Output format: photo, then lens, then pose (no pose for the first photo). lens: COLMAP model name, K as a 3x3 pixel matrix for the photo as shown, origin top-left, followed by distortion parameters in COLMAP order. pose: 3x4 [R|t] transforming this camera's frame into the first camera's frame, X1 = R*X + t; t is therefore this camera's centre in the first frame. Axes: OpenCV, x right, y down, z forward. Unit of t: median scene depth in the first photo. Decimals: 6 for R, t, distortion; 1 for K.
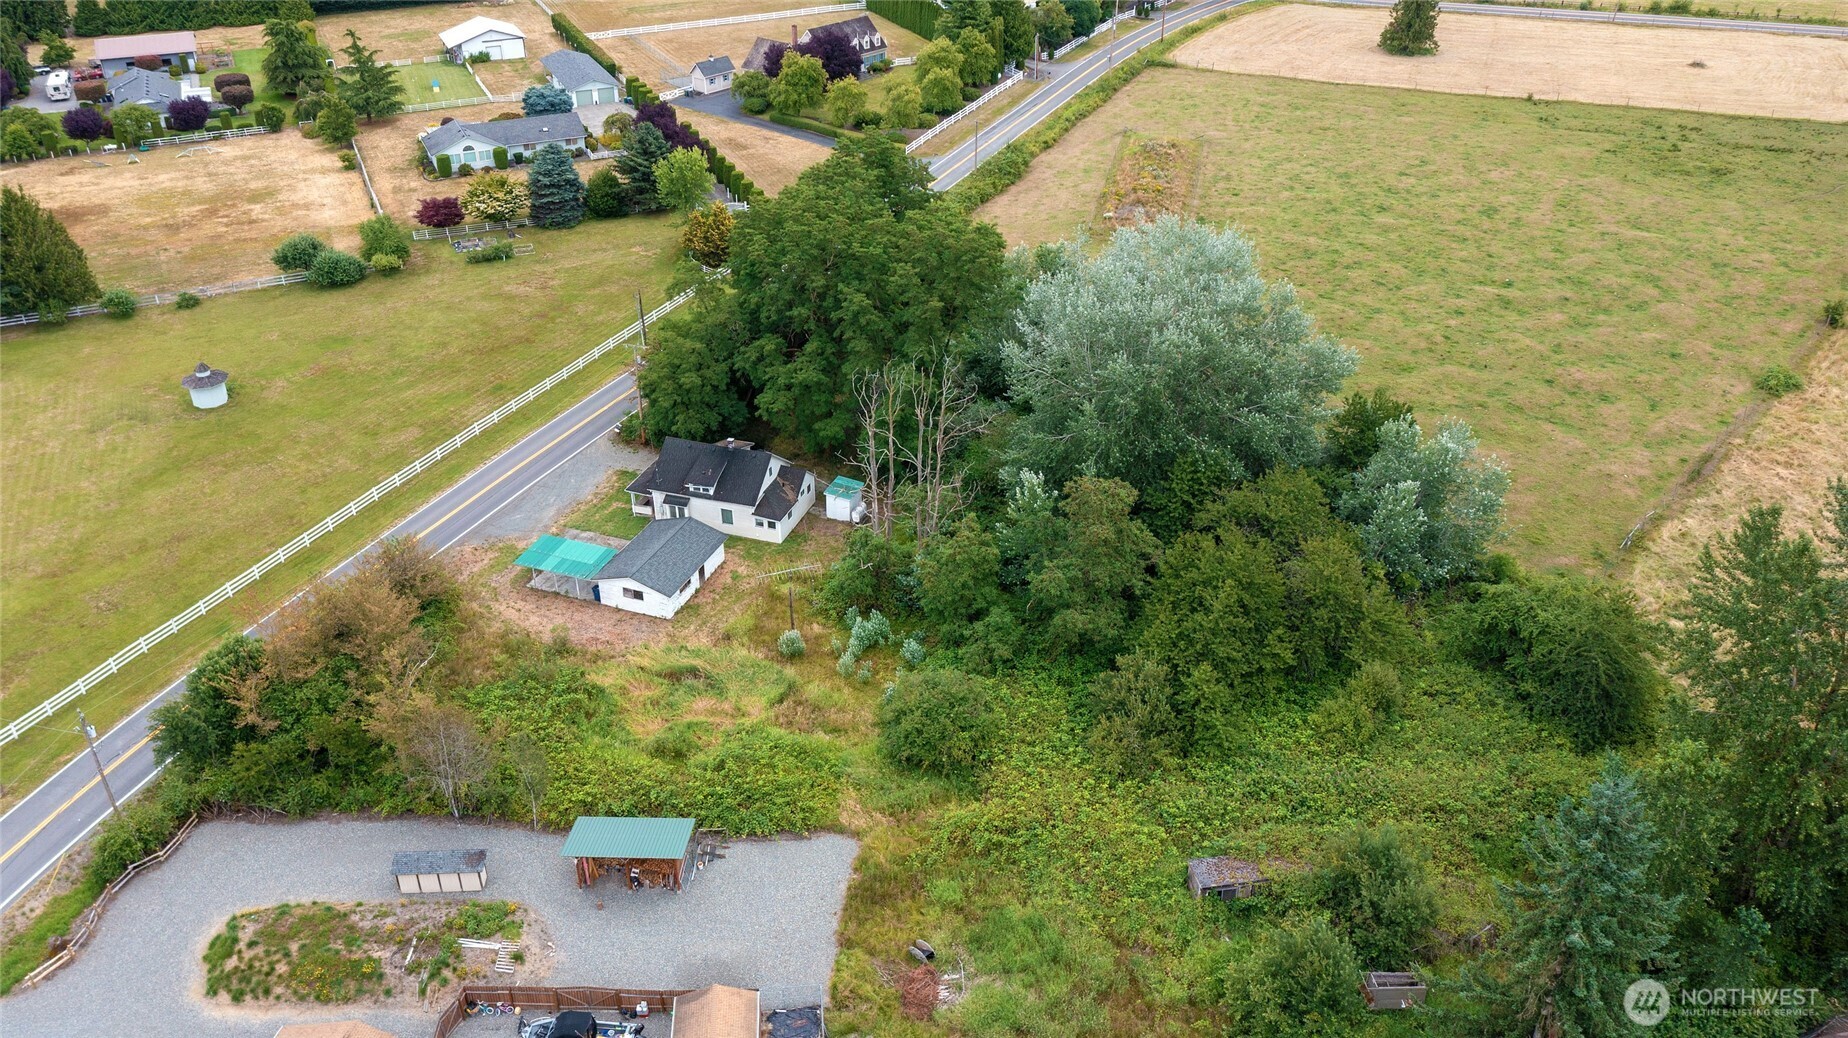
lens RADIAL K [[1465.6, 0, 926.1], [0, 1465.6, 517.7], [0, 0, 1]] dist [-0.007657, 0.008243]
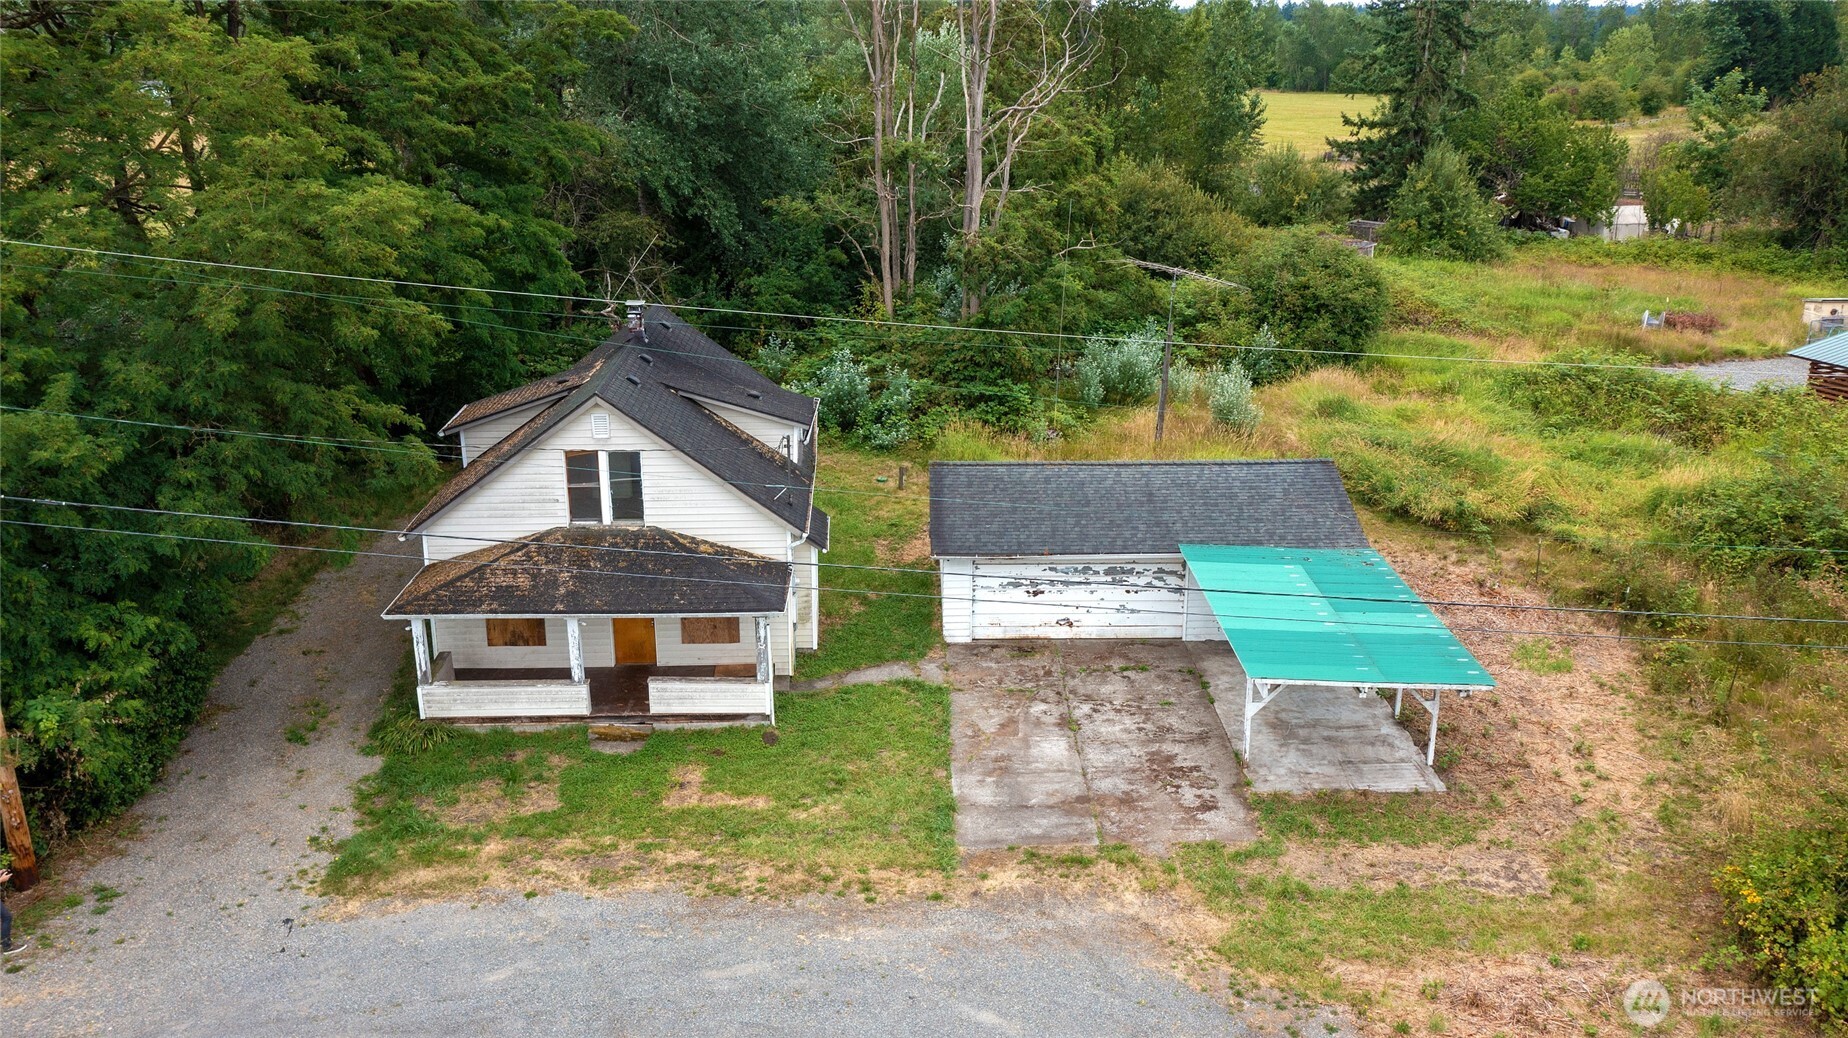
lens RADIAL K [[1465.6, 0, 925.8], [0, 1465.6, 521.2], [0, 0, 1]] dist [-0.007657, 0.008243]
pose [[-0.366972, -0.288901, 0.884233, -0.413981], [0.474997, 0.759093, 0.445146, -0.120331], [-0.799819, 0.583364, -0.141339, 1.024027]]
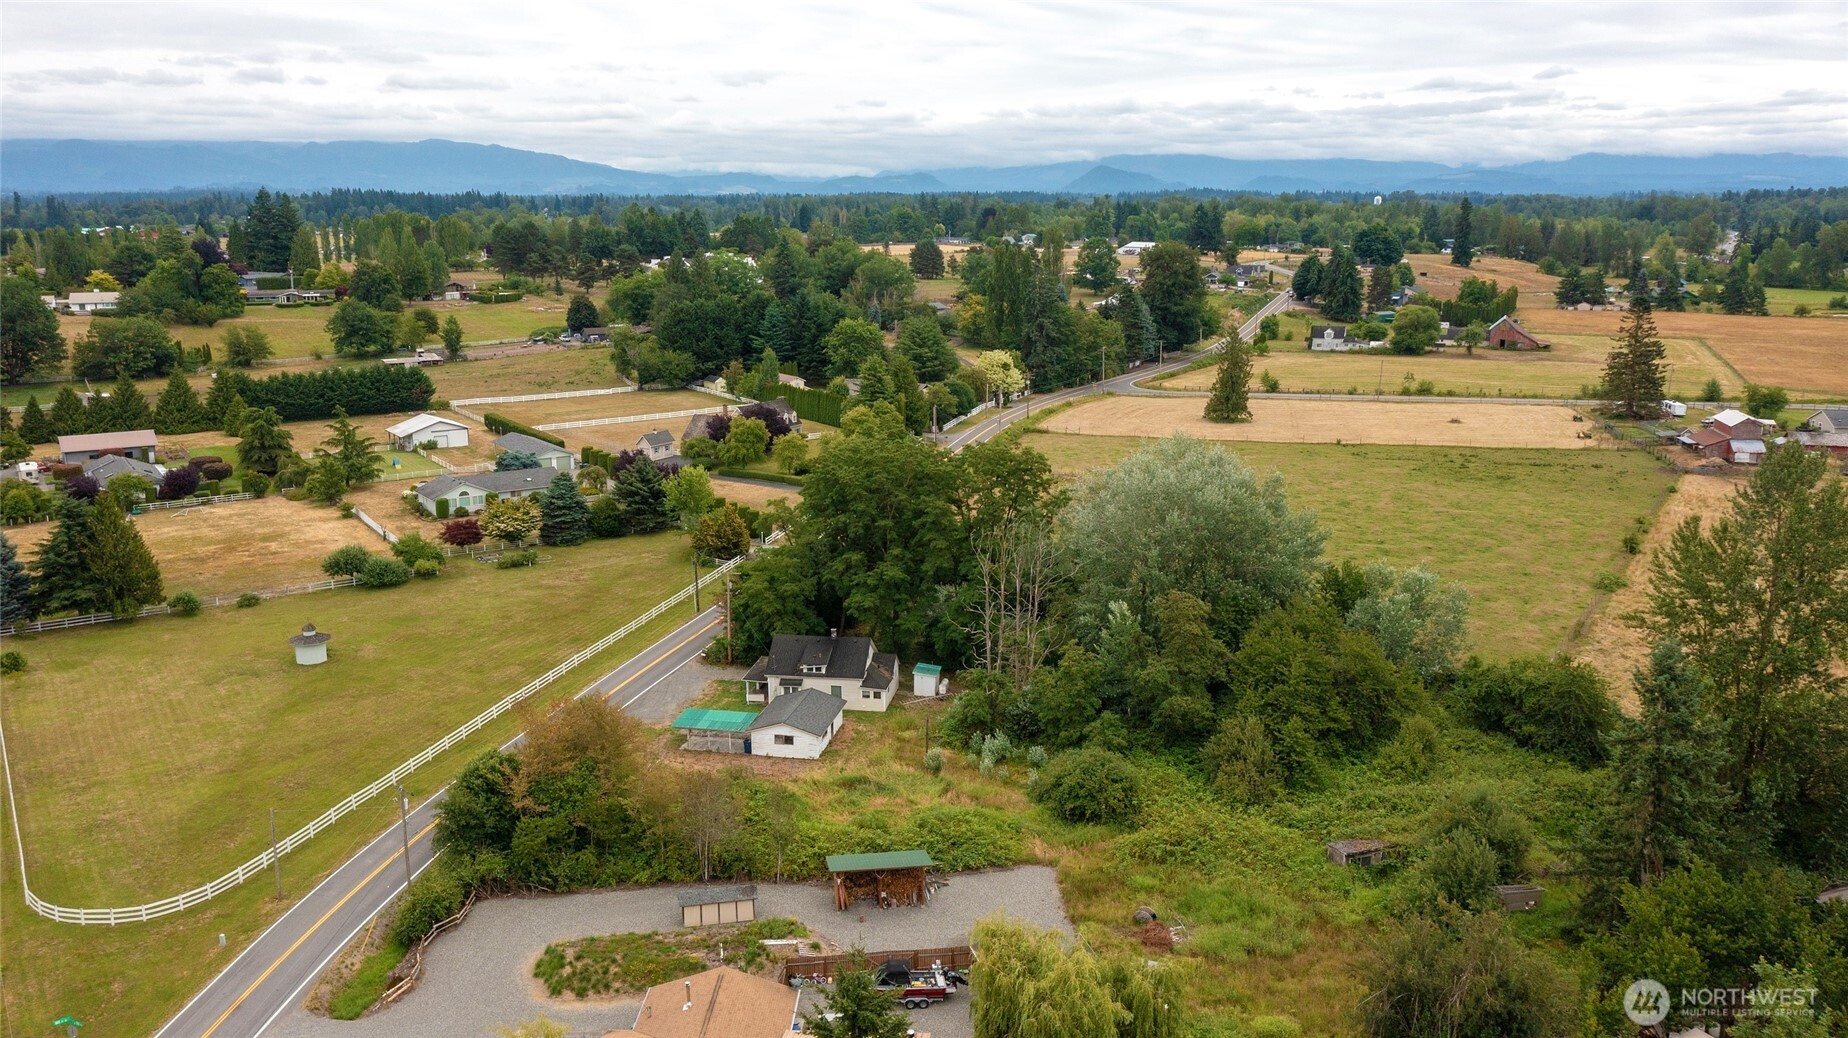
lens RADIAL K [[1465.6, 0, 926.6], [0, 1465.6, 504.8], [0, 0, 1]] dist [-0.007657, 0.008243]
pose [[0.985774, -0.034048, 0.164592, -0.252110], [0.085530, 0.944611, -0.316850, 0.234001], [-0.144687, 0.326420, 0.934085, -0.150213]]
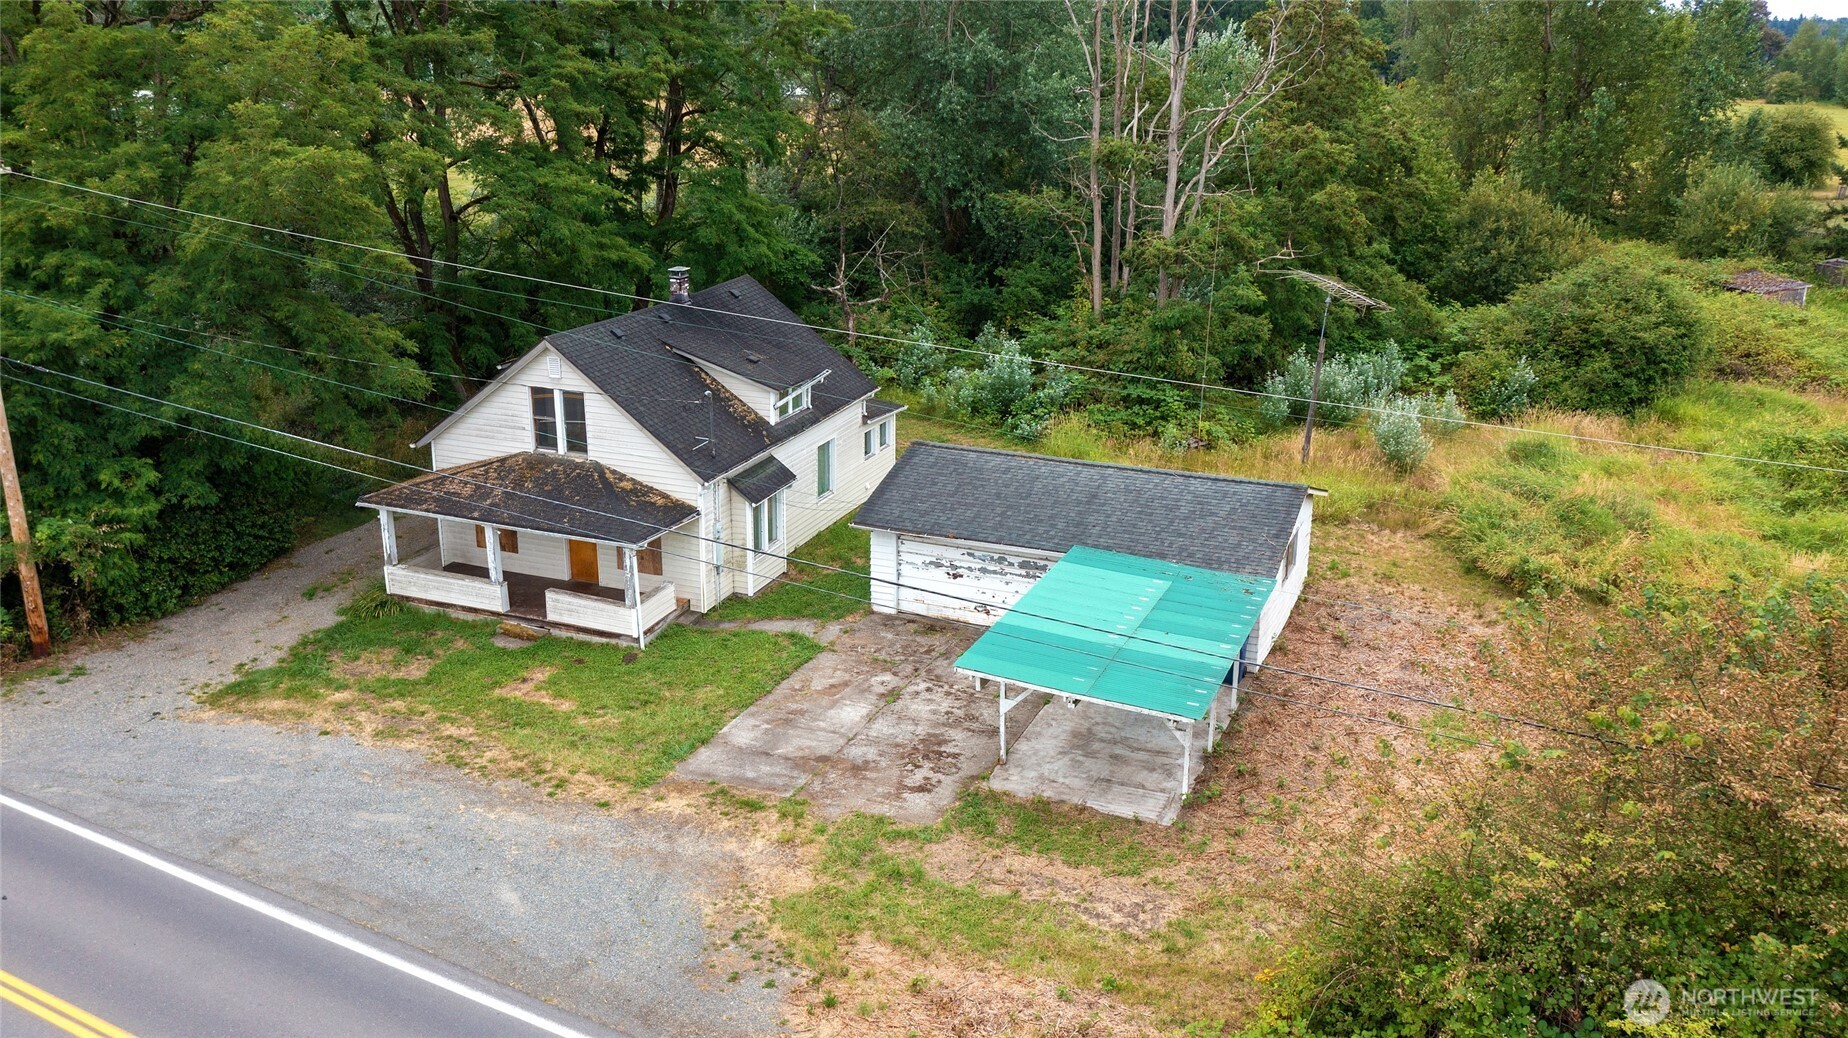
lens RADIAL K [[1465.6, 0, 922.5], [0, 1465.6, 521.3], [0, 0, 1]] dist [-0.007657, 0.008243]
pose [[0.044828, -0.306786, 0.950722, -0.445794], [0.503899, 0.828687, 0.243647, -0.059187], [-0.862599, 0.468146, 0.191737, 0.924897]]
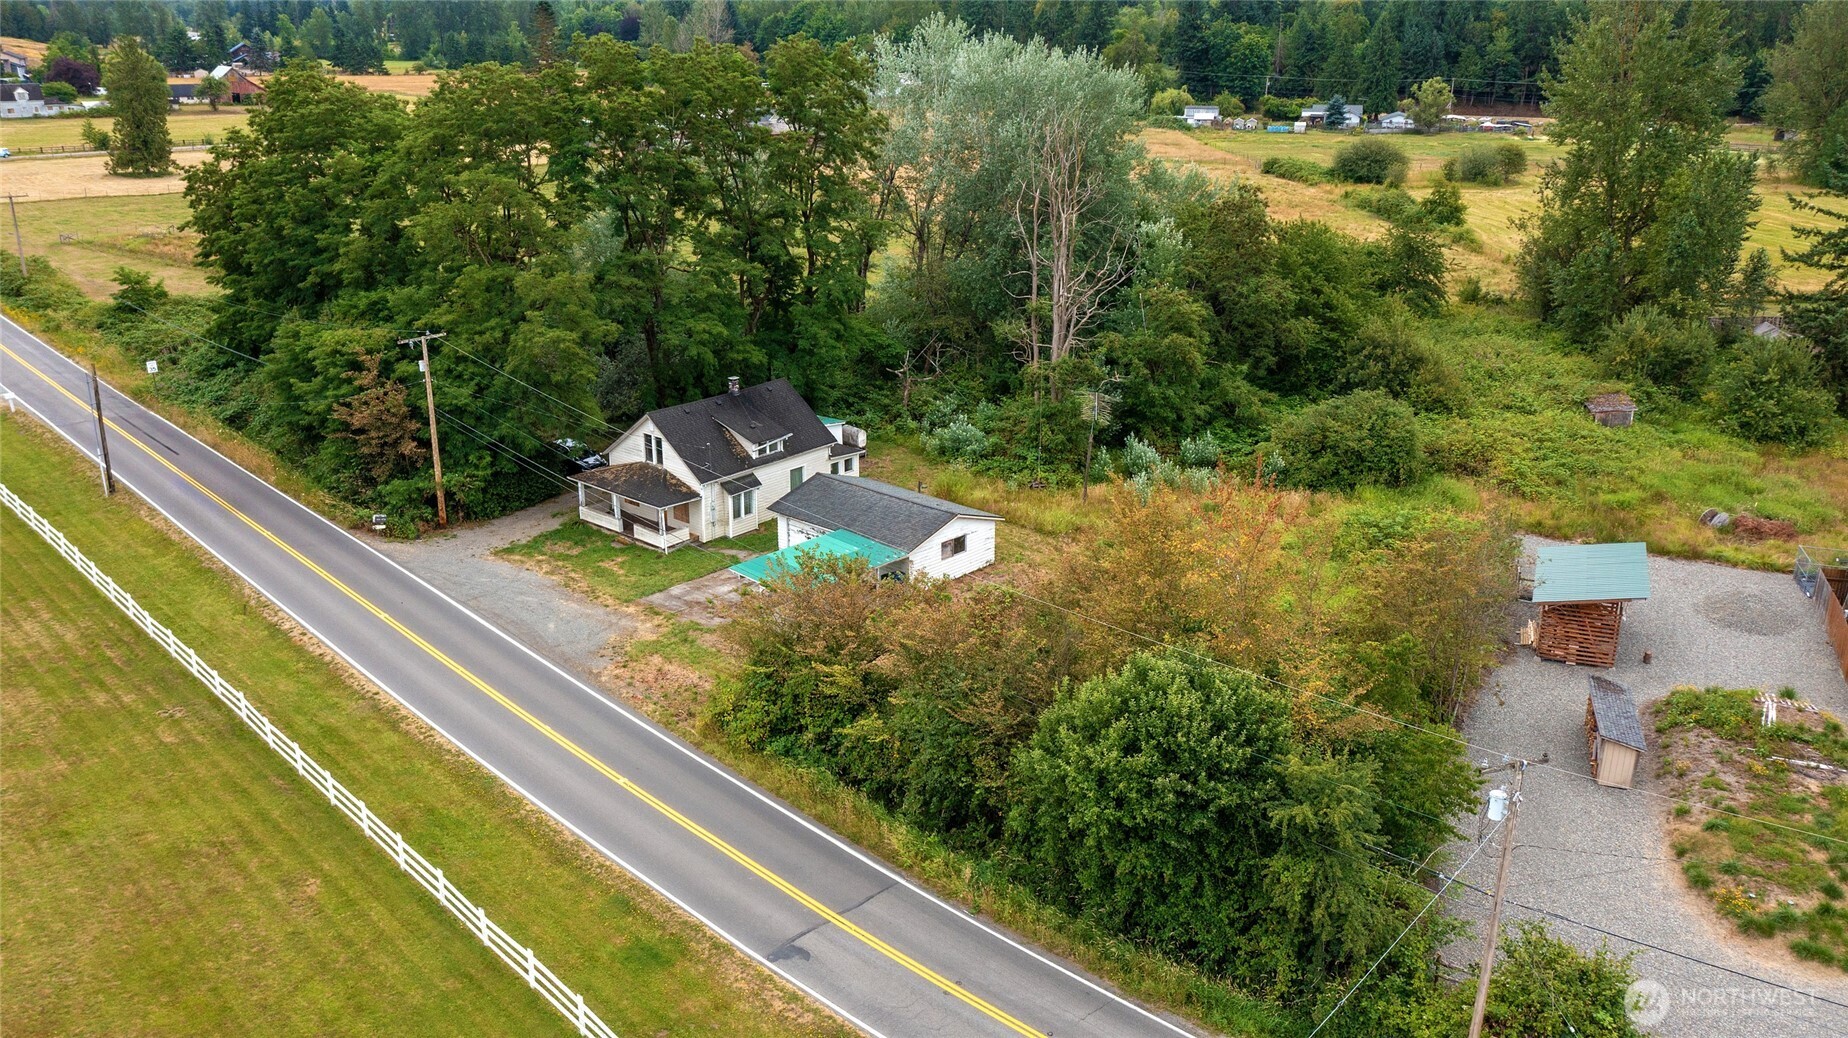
lens RADIAL K [[1465.6, 0, 924.6], [0, 1465.6, 519.3], [0, 0, 1]] dist [-0.007657, 0.008243]
pose [[0.371791, -0.299659, 0.878622, -0.689358], [0.470141, 0.876893, 0.100128, -0.024247], [-0.800462, 0.375849, 0.466903, 0.658698]]
